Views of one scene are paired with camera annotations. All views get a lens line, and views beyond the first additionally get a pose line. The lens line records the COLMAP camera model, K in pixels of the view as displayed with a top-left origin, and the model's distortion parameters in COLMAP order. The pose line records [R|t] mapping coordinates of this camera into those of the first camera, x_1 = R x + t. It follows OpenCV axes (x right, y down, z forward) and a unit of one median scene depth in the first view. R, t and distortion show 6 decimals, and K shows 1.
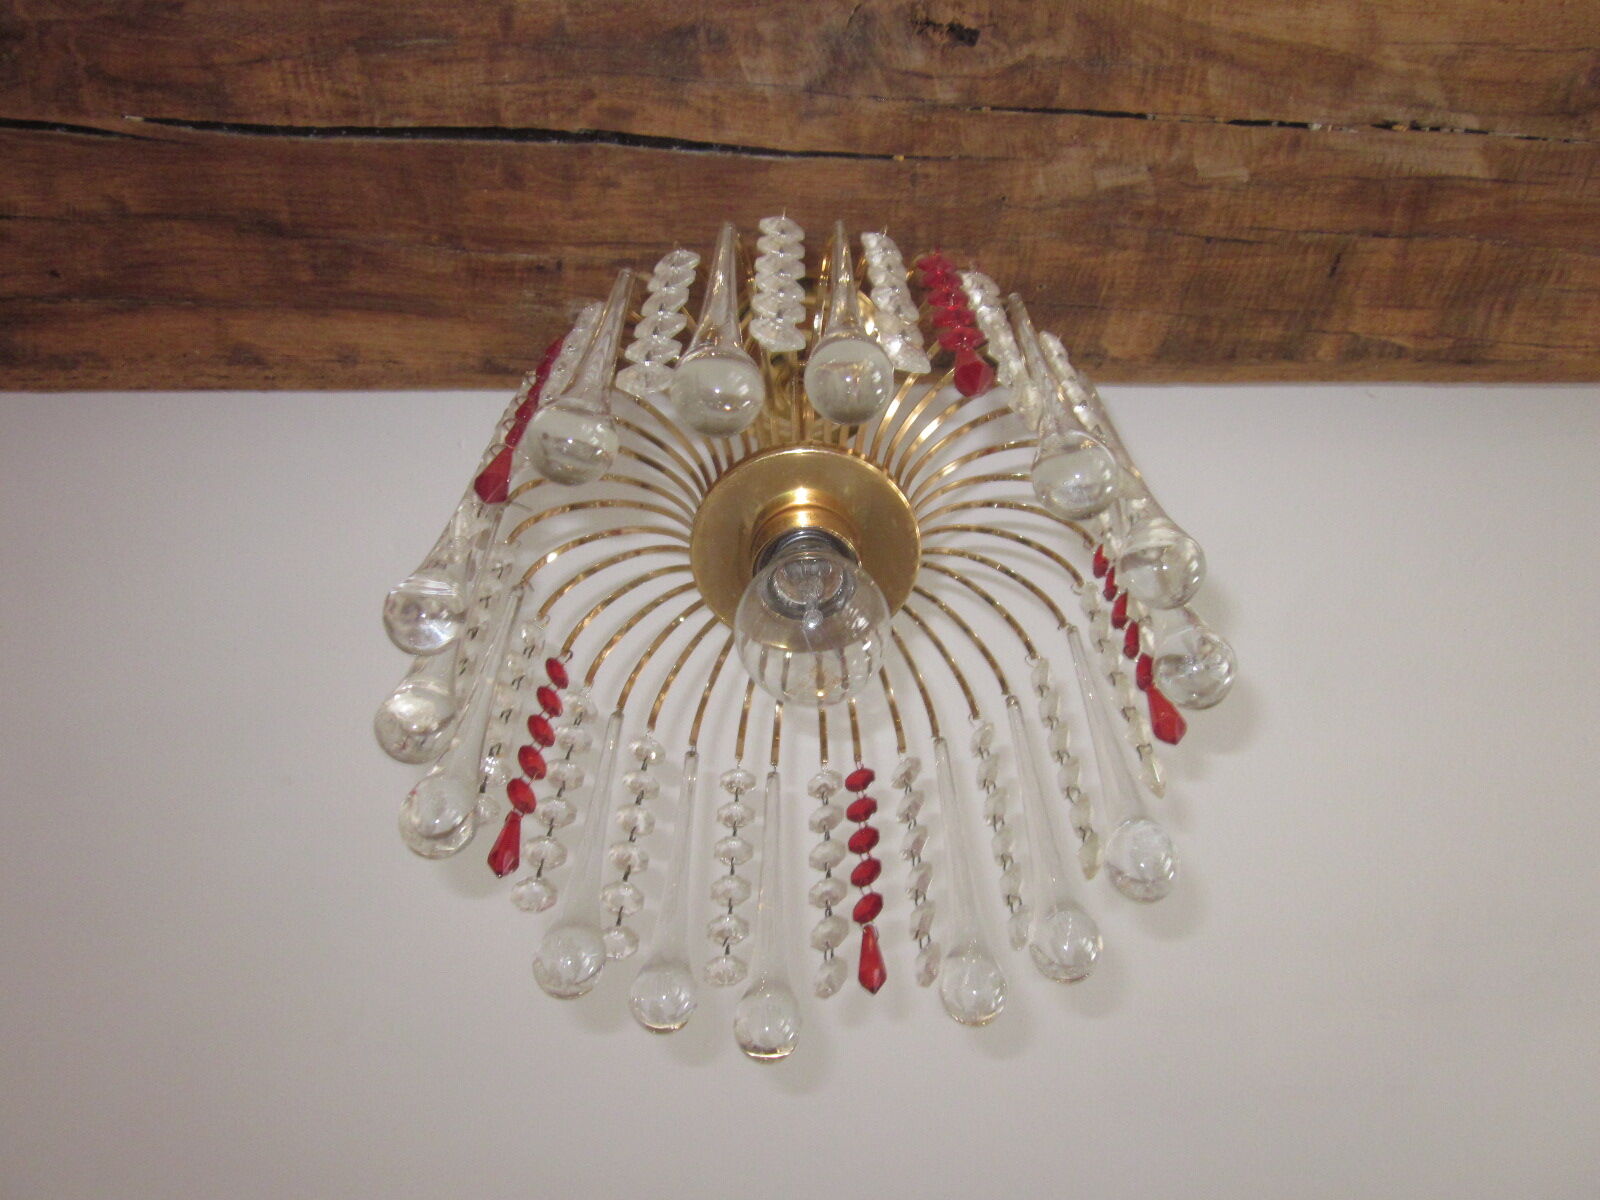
lens RADIAL K [[1341.9, 0, 800.0], [0, 1341.9, 600.0], [0, 0, 1]] dist [-0.039813, 0.040611]
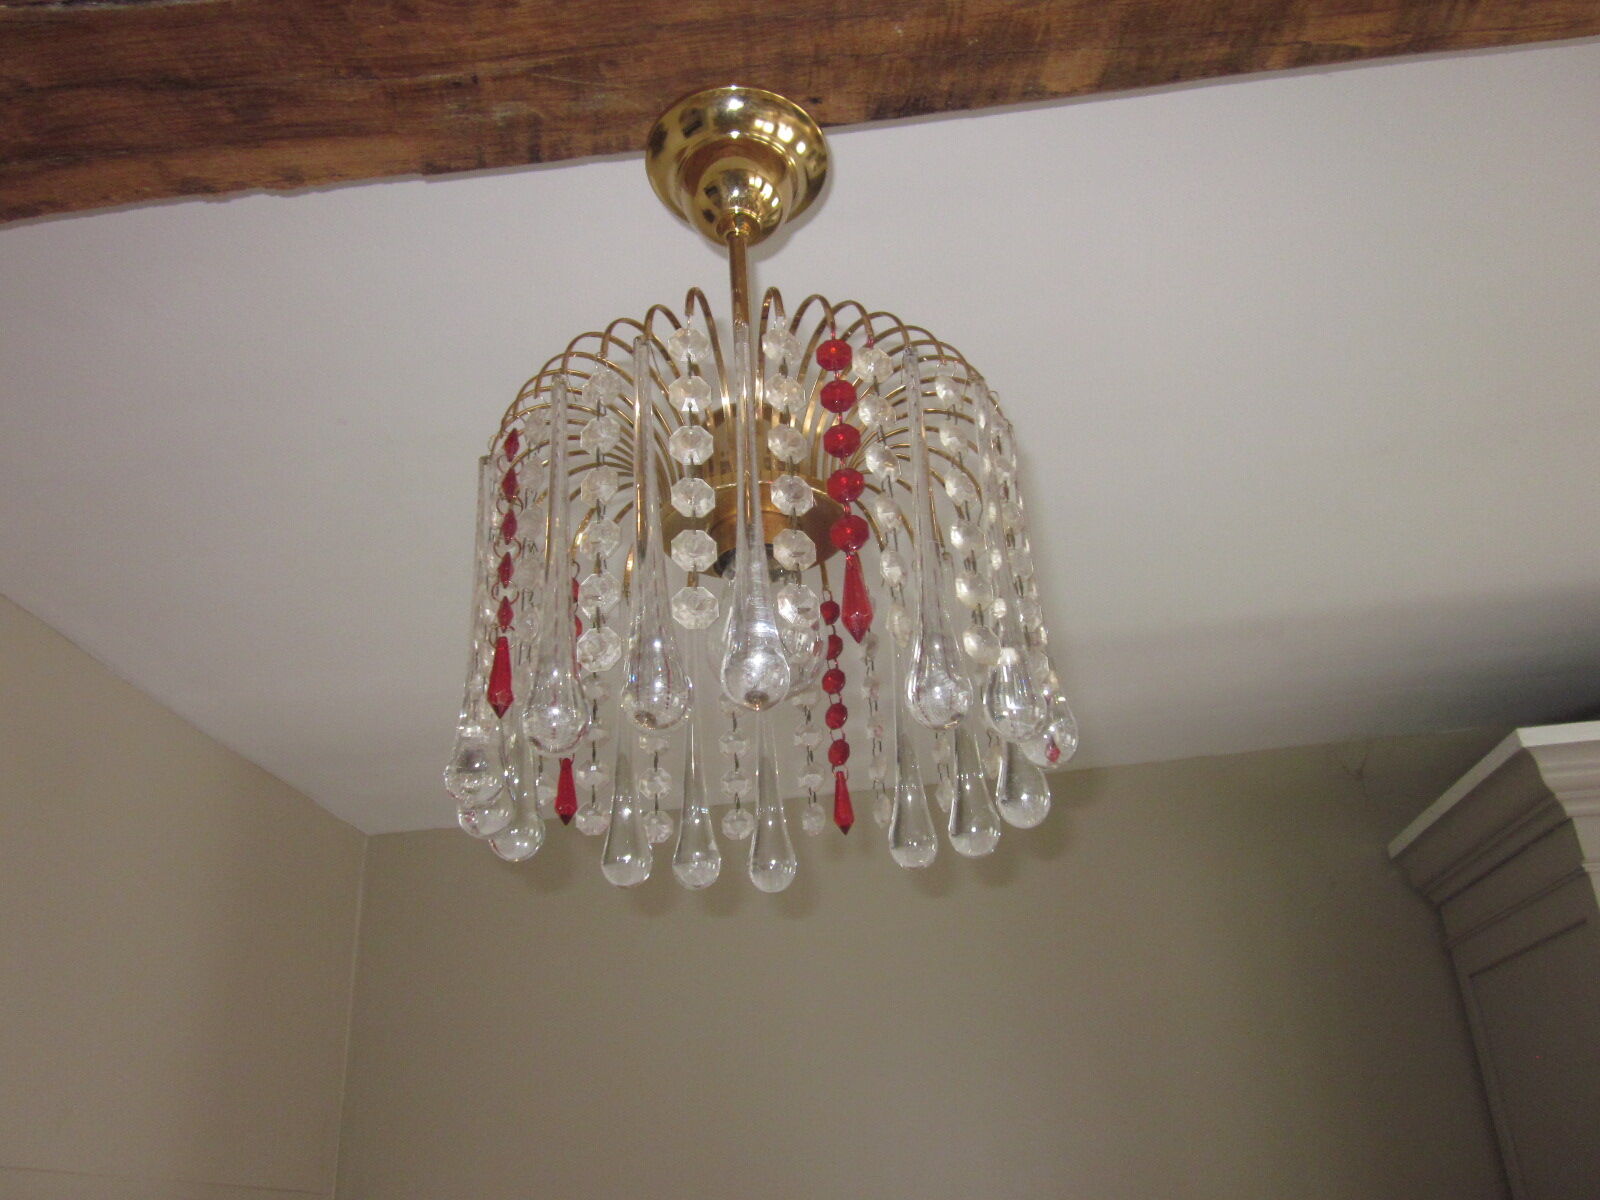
lens RADIAL K [[1341.9, 0, 800.0], [0, 1341.9, 600.0], [0, 0, 1]] dist [-0.039813, 0.040611]
pose [[0.992573, -0.097721, -0.072451, 0.091983], [0.121551, 0.820691, 0.558294, -0.474590], [0.004903, -0.562954, 0.826474, -0.014351]]
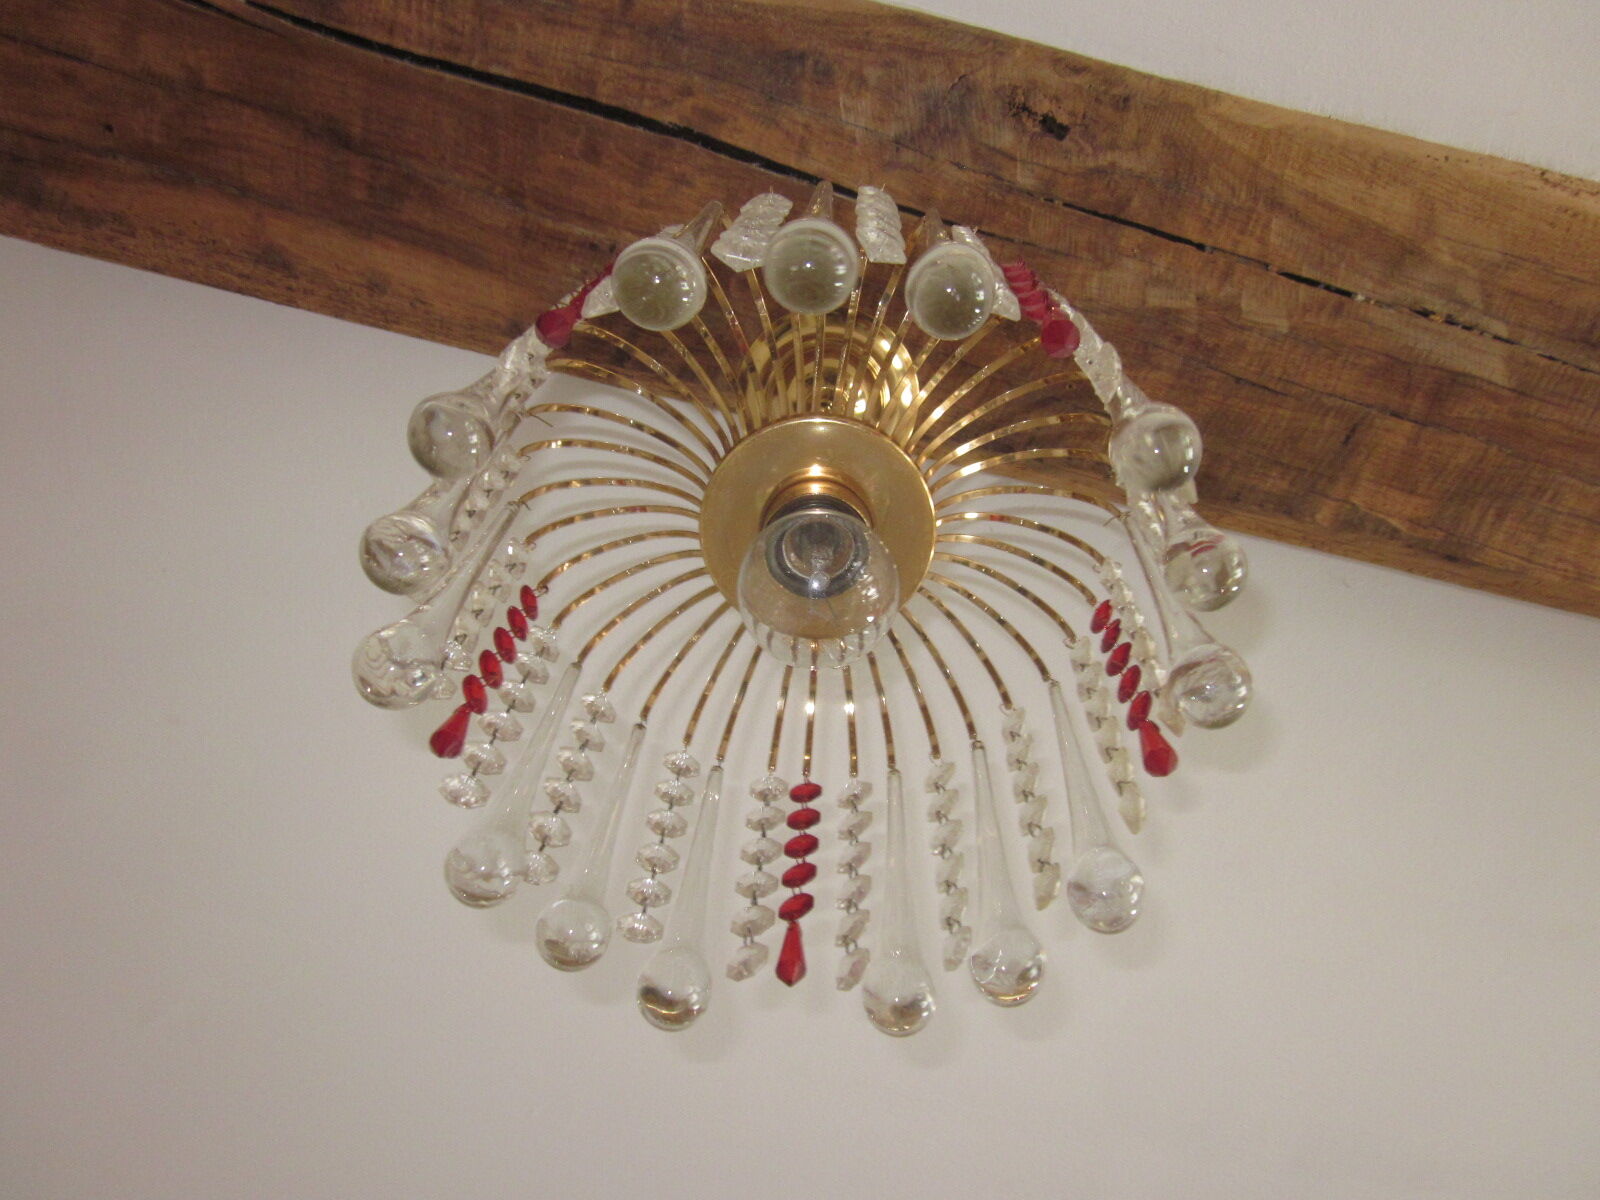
lens RADIAL K [[1341.9, 0, 800.0], [0, 1341.9, 600.0], [0, 0, 1]] dist [-0.039813, 0.040611]
pose [[0.970208, 0.236770, 0.051351, -0.034845], [-0.228615, 0.964870, -0.129465, 0.106853], [-0.080200, 0.113869, 0.990253, 0.028997]]
